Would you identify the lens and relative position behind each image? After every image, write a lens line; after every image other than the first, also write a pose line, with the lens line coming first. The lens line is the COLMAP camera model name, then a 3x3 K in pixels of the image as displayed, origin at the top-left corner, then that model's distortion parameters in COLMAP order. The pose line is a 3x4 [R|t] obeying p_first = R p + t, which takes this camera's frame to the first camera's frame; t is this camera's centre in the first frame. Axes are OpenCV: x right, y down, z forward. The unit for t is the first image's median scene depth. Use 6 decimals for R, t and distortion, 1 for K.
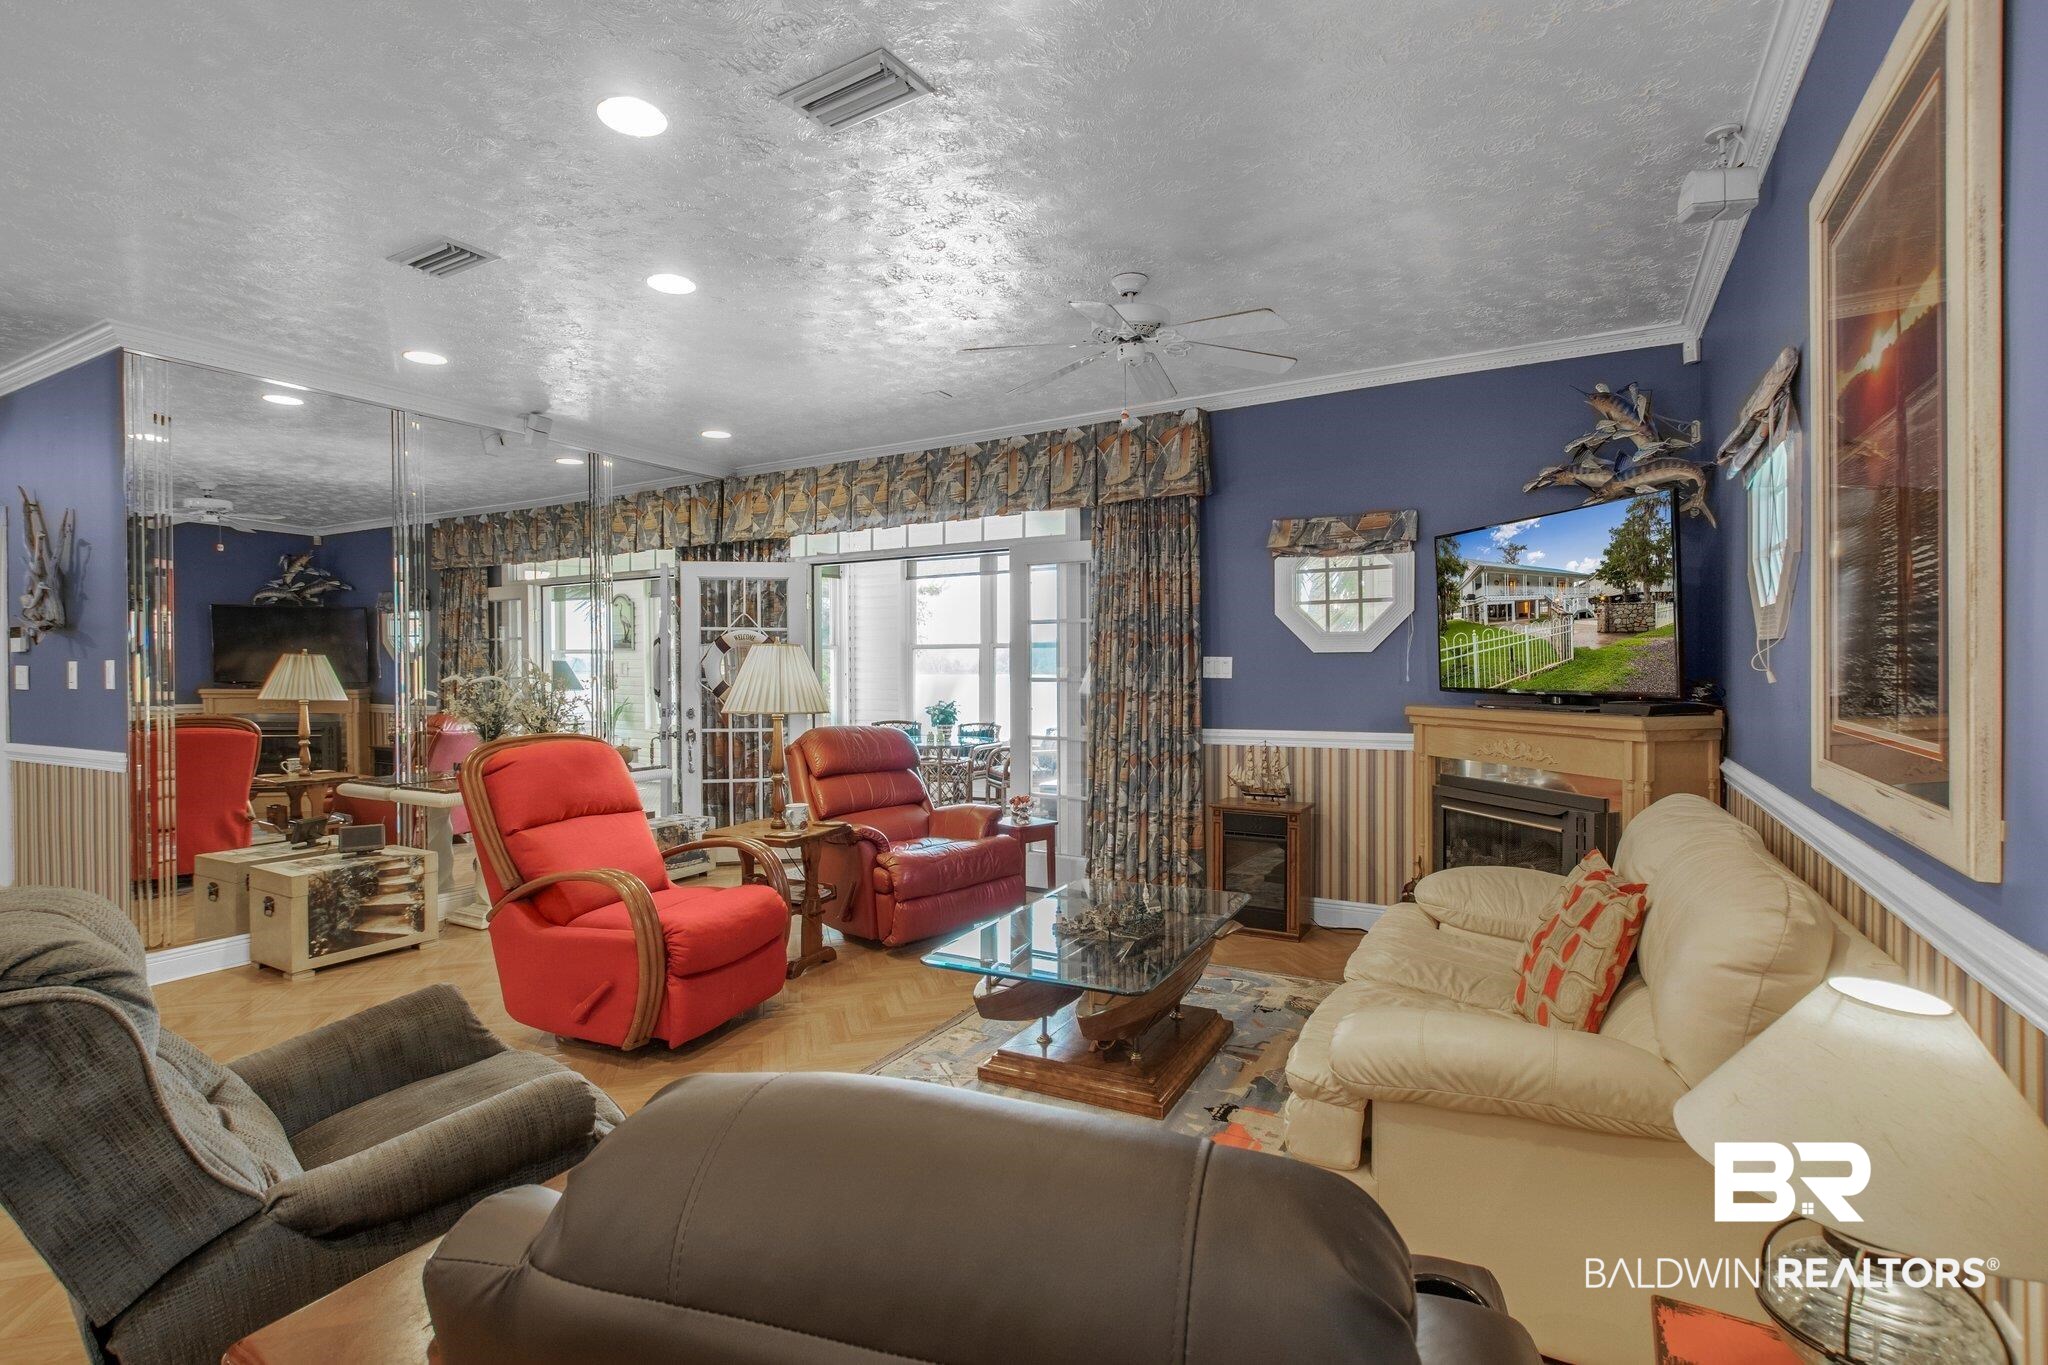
lens RADIAL K [[968.1, 0, 1043.9], [0, 968.1, 666.2], [0, 0, 1]] dist [-0.014737, 0.001917]
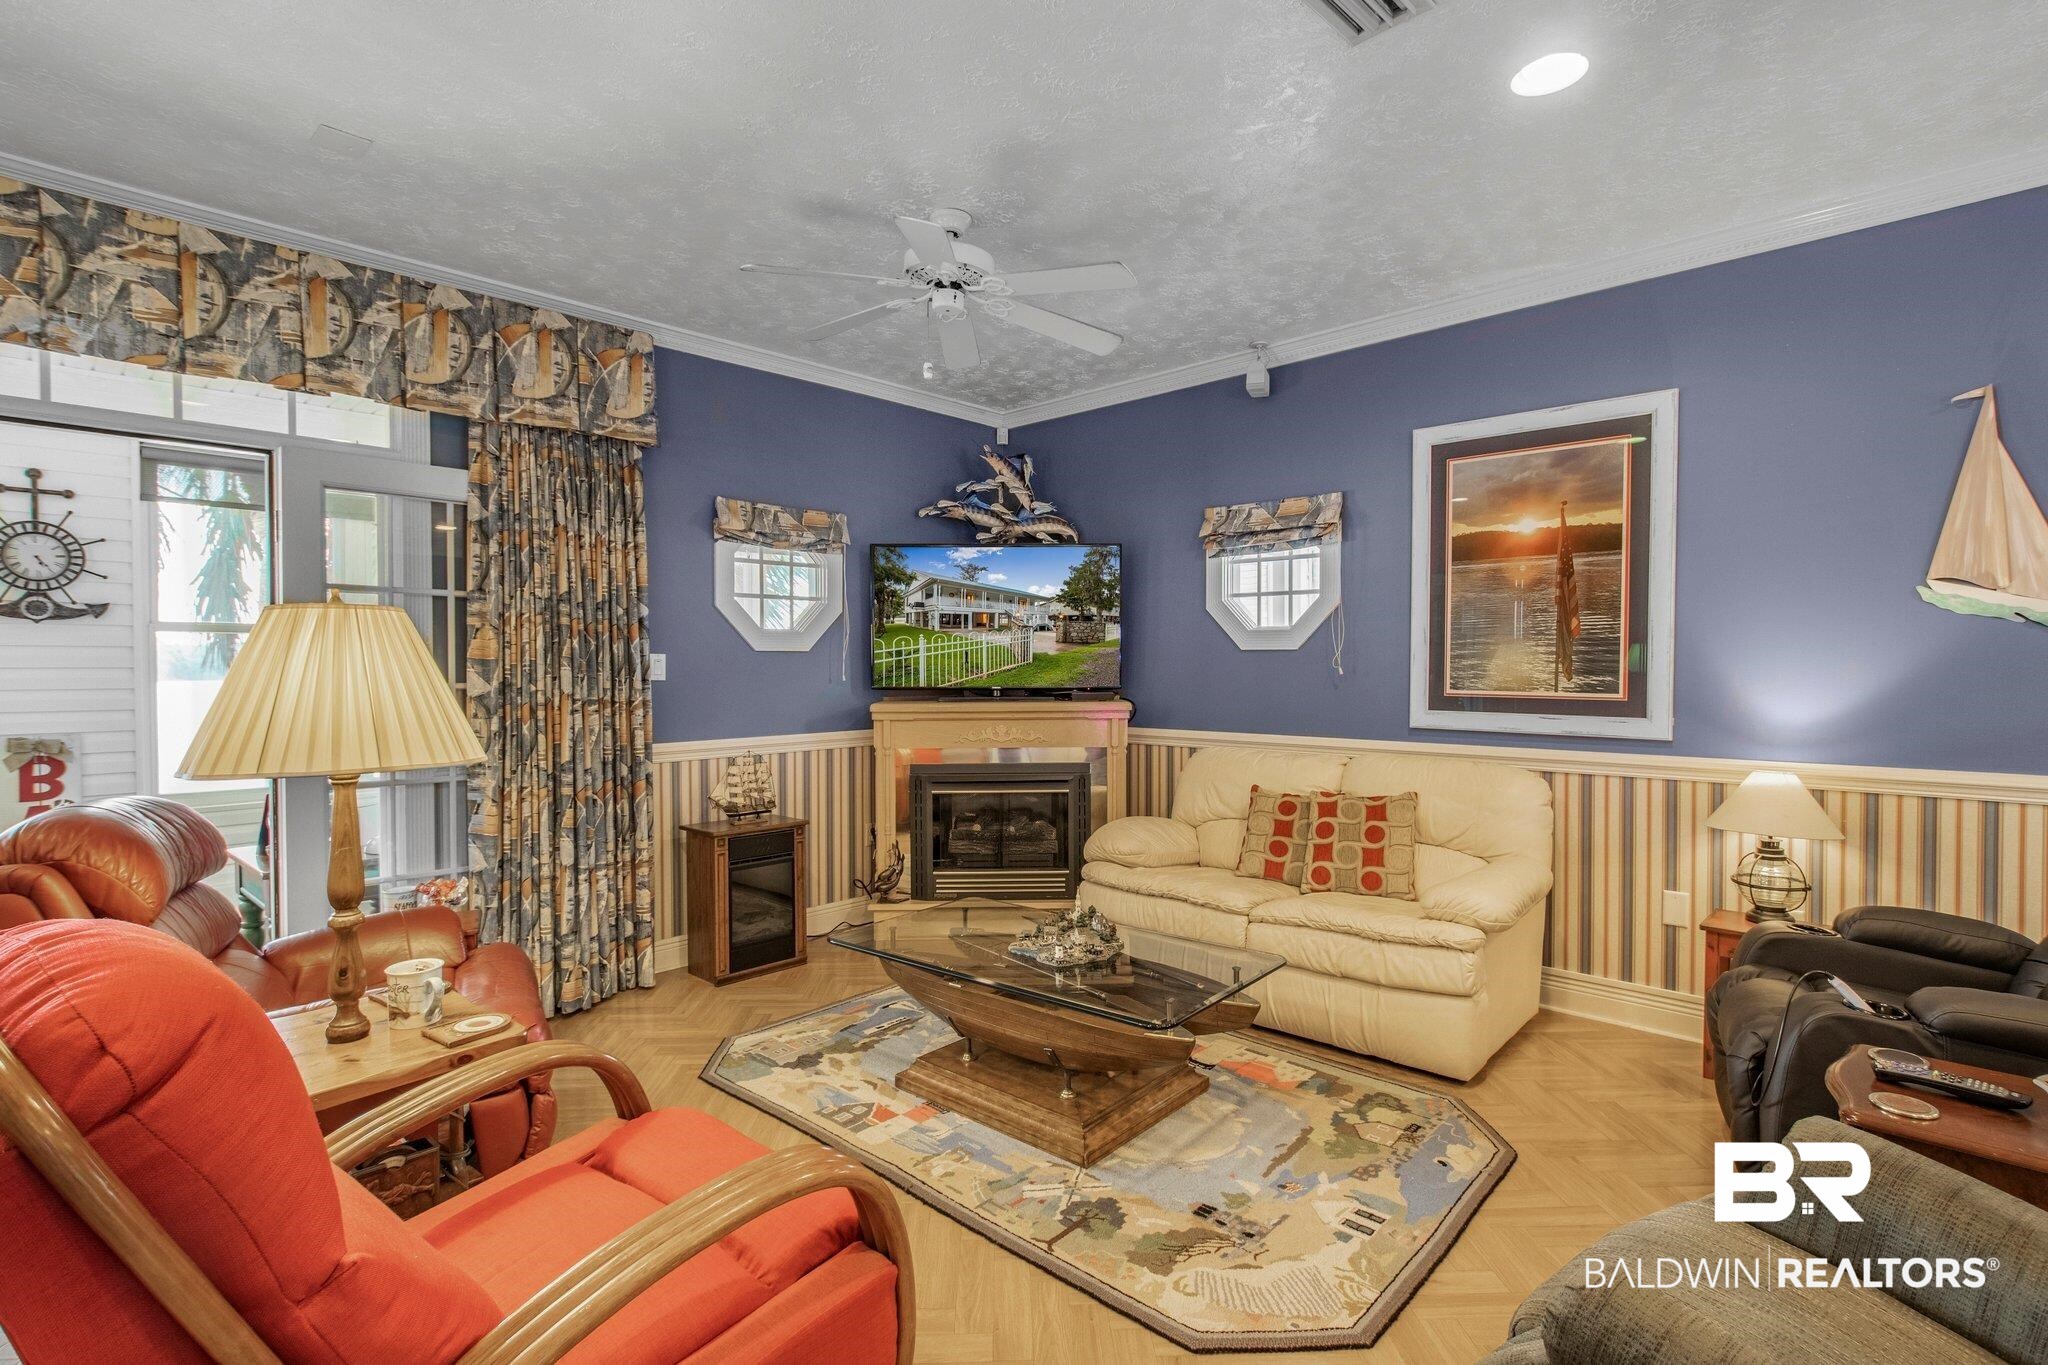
lens RADIAL K [[968.1, 0, 1022.9], [0, 968.1, 685.1], [0, 0, 1]] dist [-0.014737, 0.001917]
pose [[0.228988, -0.013515, 0.973335, -0.563793], [-0.000850, 0.999900, 0.014083, 0.005011], [-0.973429, -0.004052, 0.228954, 0.556481]]
